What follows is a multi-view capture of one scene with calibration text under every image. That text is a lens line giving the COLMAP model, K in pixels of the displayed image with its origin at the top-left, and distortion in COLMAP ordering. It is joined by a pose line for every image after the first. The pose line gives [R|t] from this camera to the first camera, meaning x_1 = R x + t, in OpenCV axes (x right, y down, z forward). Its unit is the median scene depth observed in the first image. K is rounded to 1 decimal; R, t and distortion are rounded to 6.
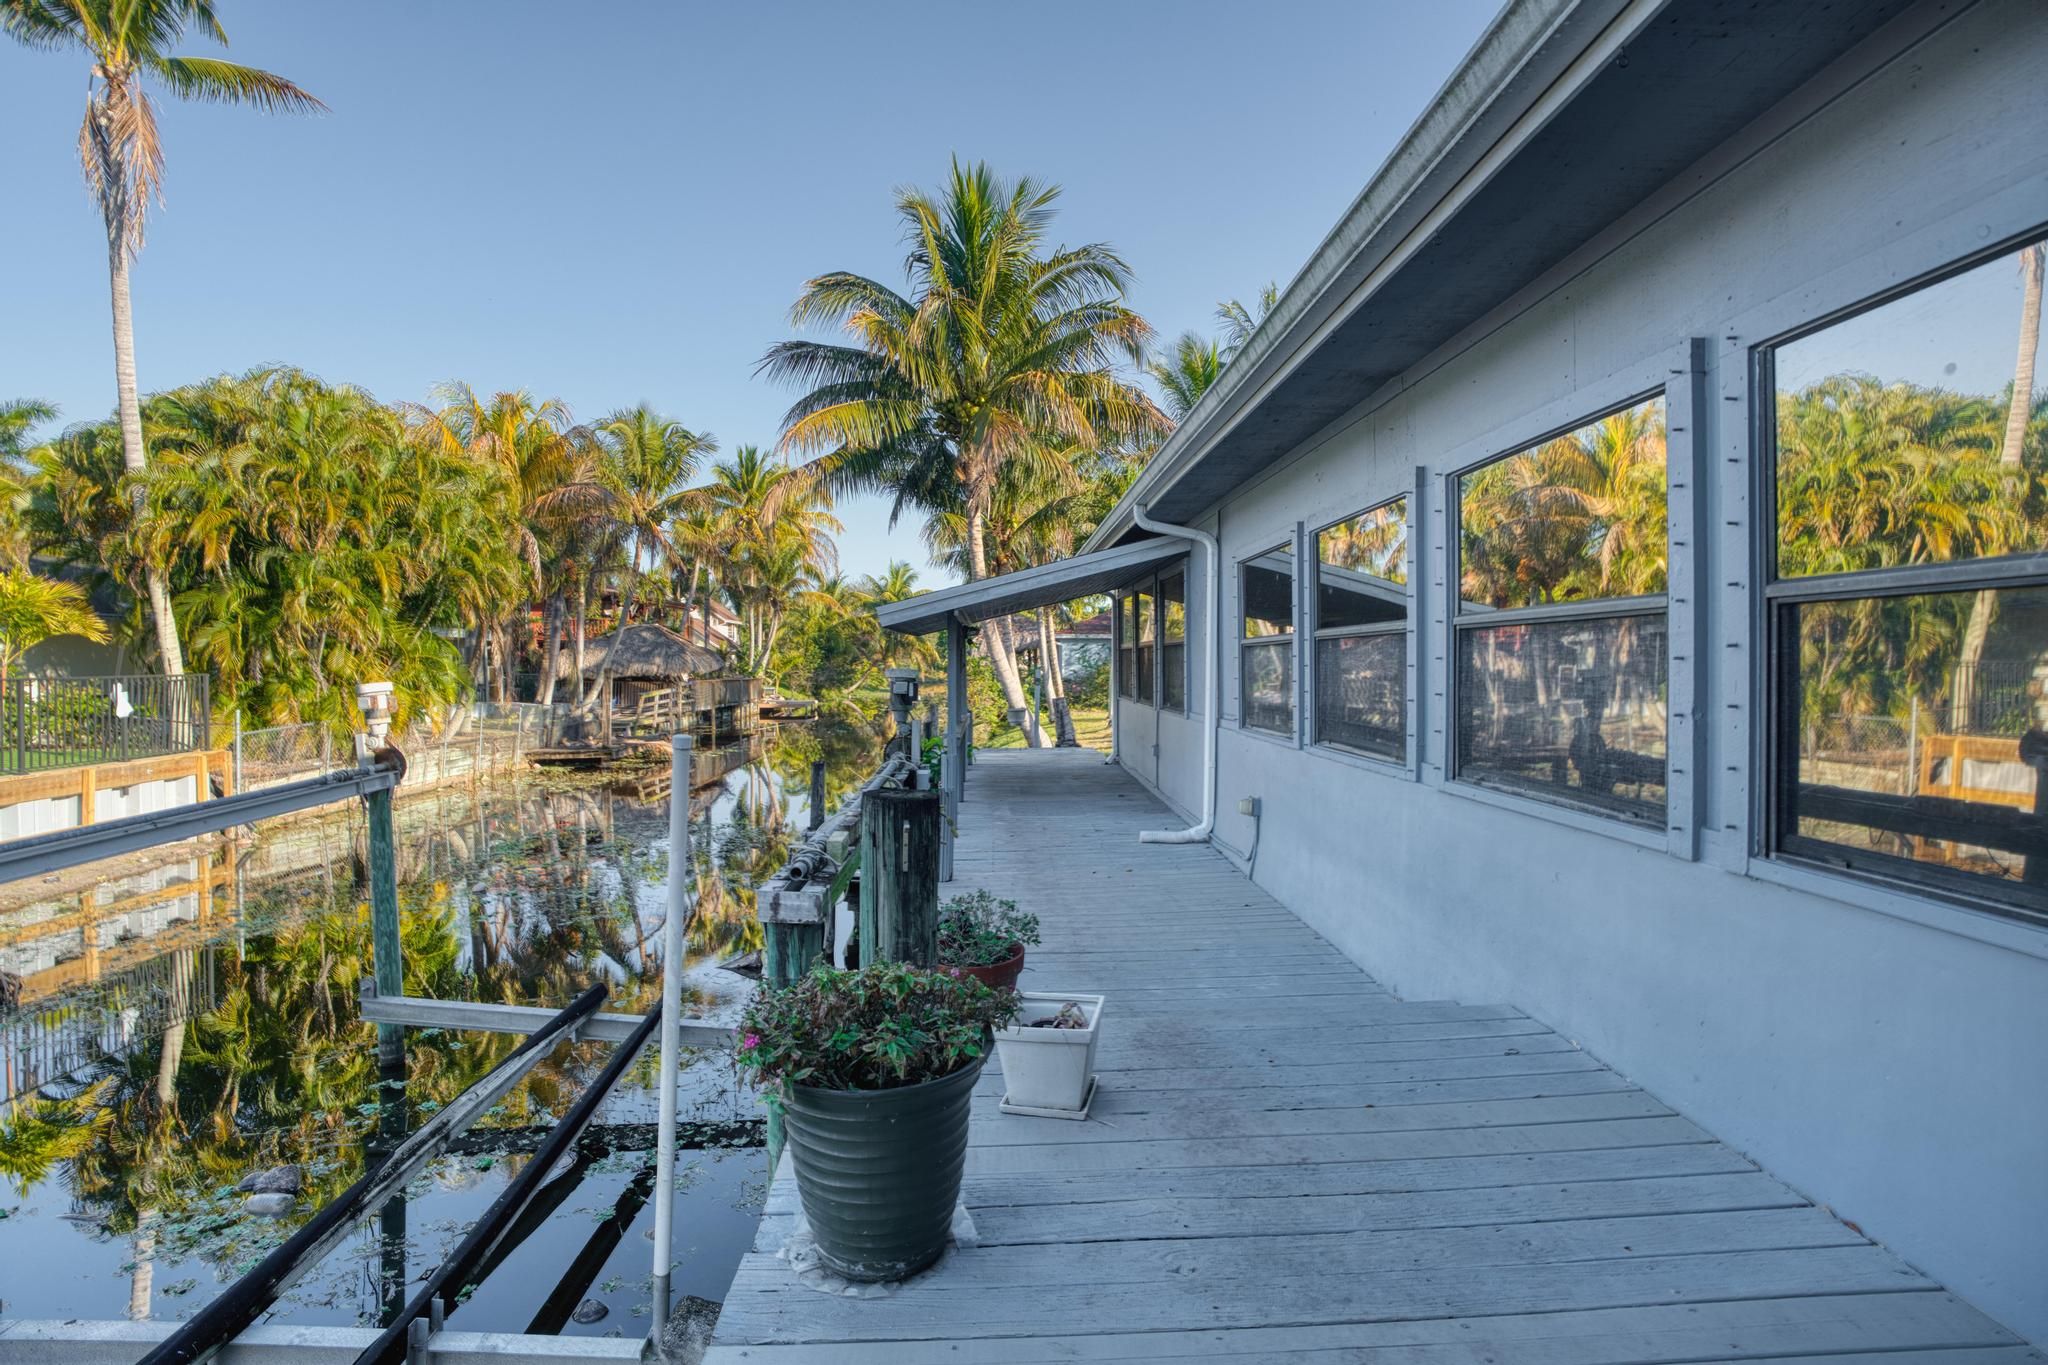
lens RADIAL K [[973.0, 0, 1045.9], [0, 973.0, 654.1], [0, 0, 1]] dist [0.000793, 0.000265]
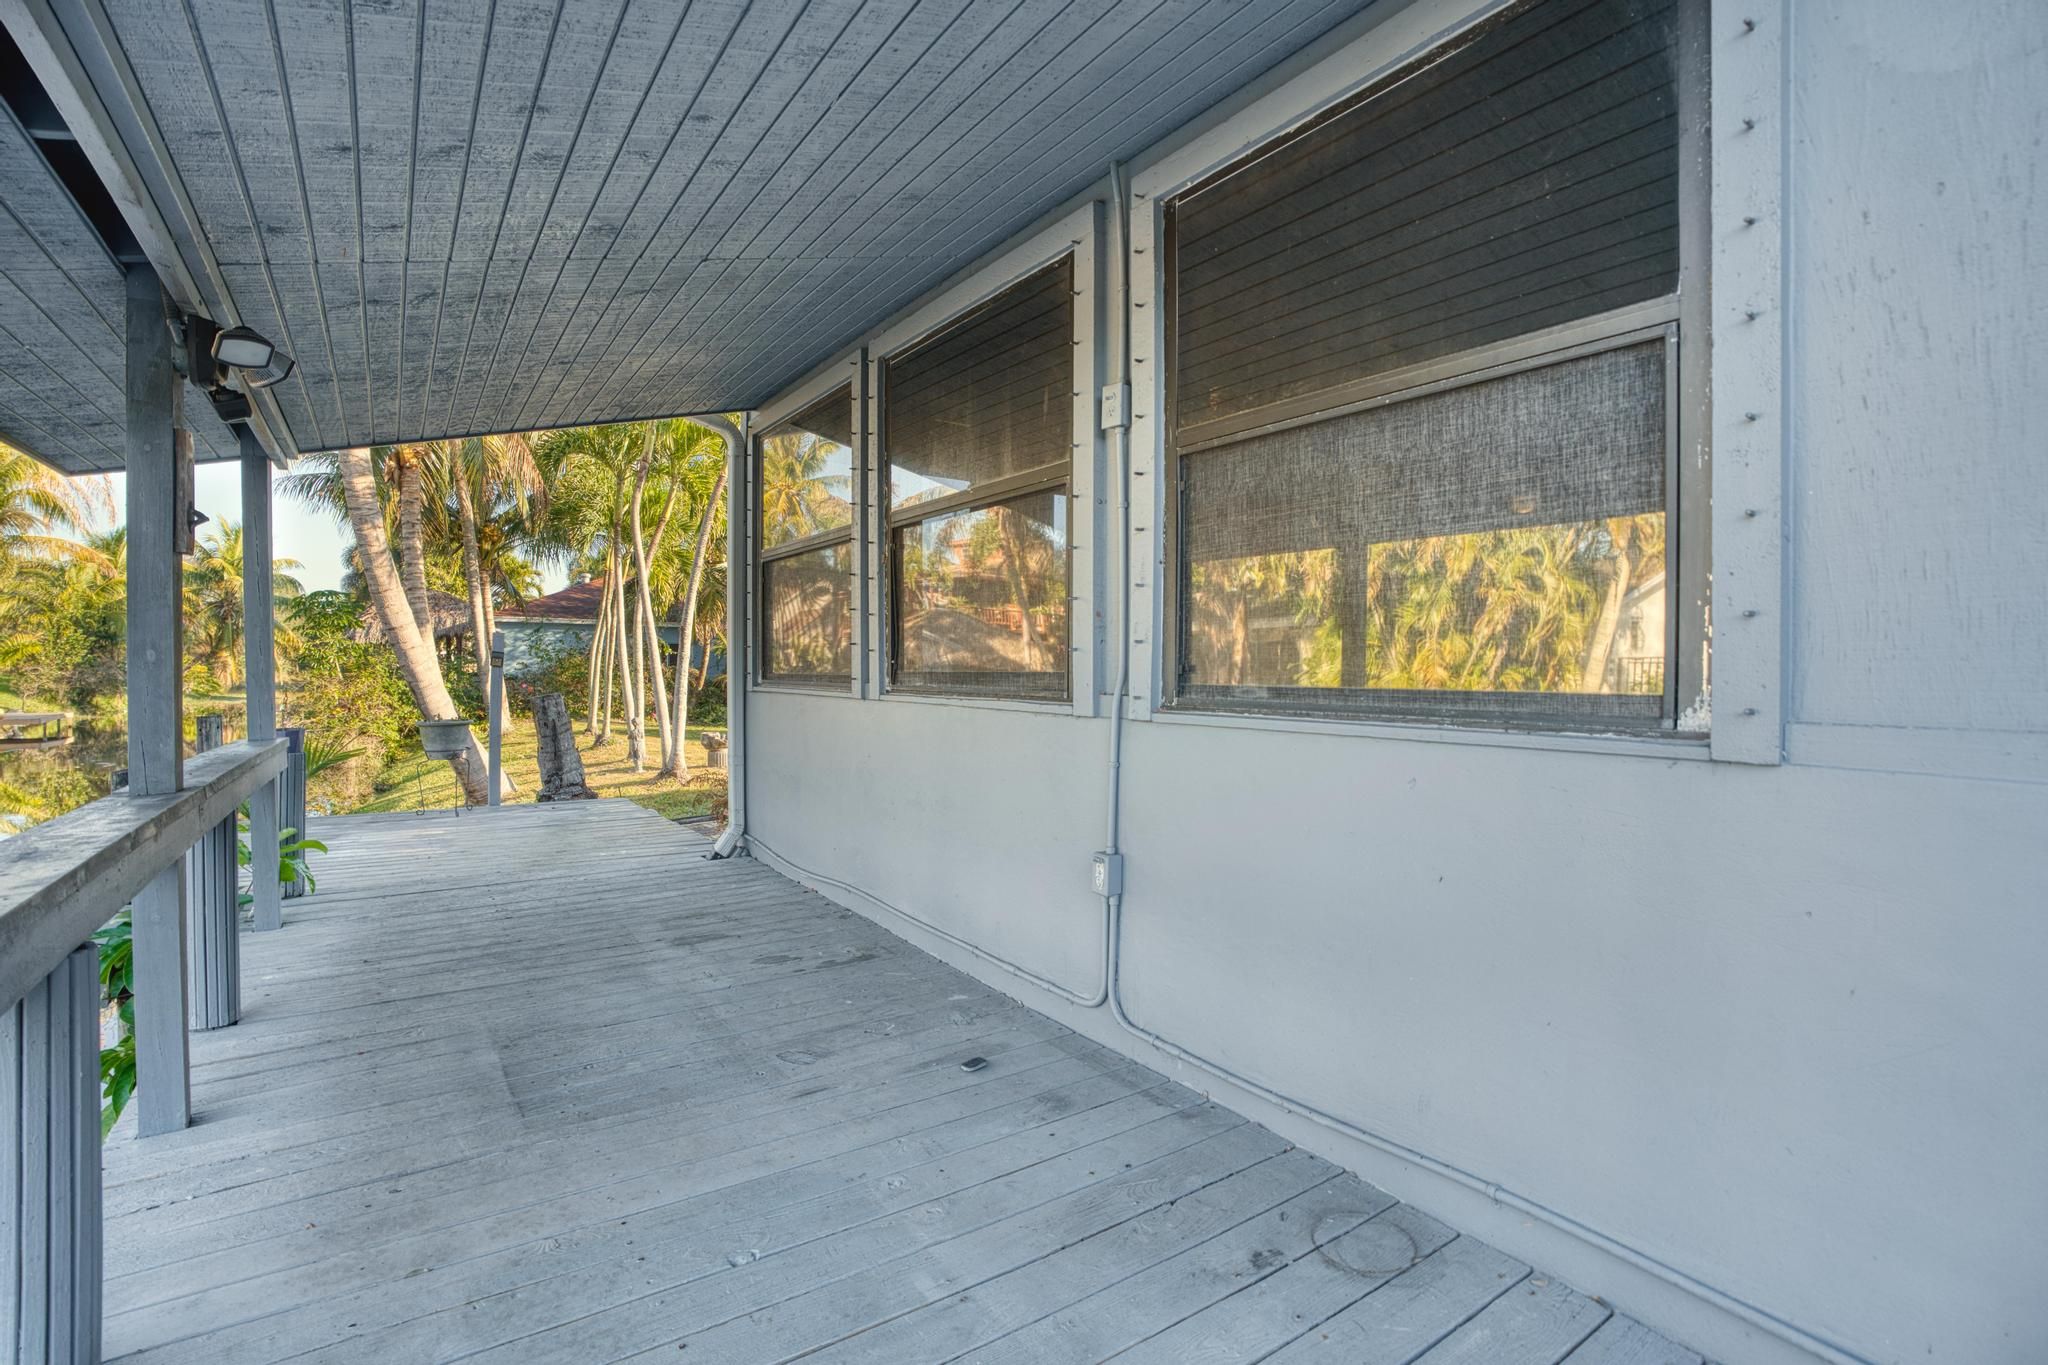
lens RADIAL K [[942.9, 0, 1024.0], [0, 942.9, 682.5], [0, 0, 1]] dist [-0.019186, -0.000037]
pose [[0.860056, -0.005861, 0.510166, -0.019275], [-0.007551, 0.999678, 0.024214, 0.026261], [-0.510144, -0.024677, 0.859735, 0.498942]]
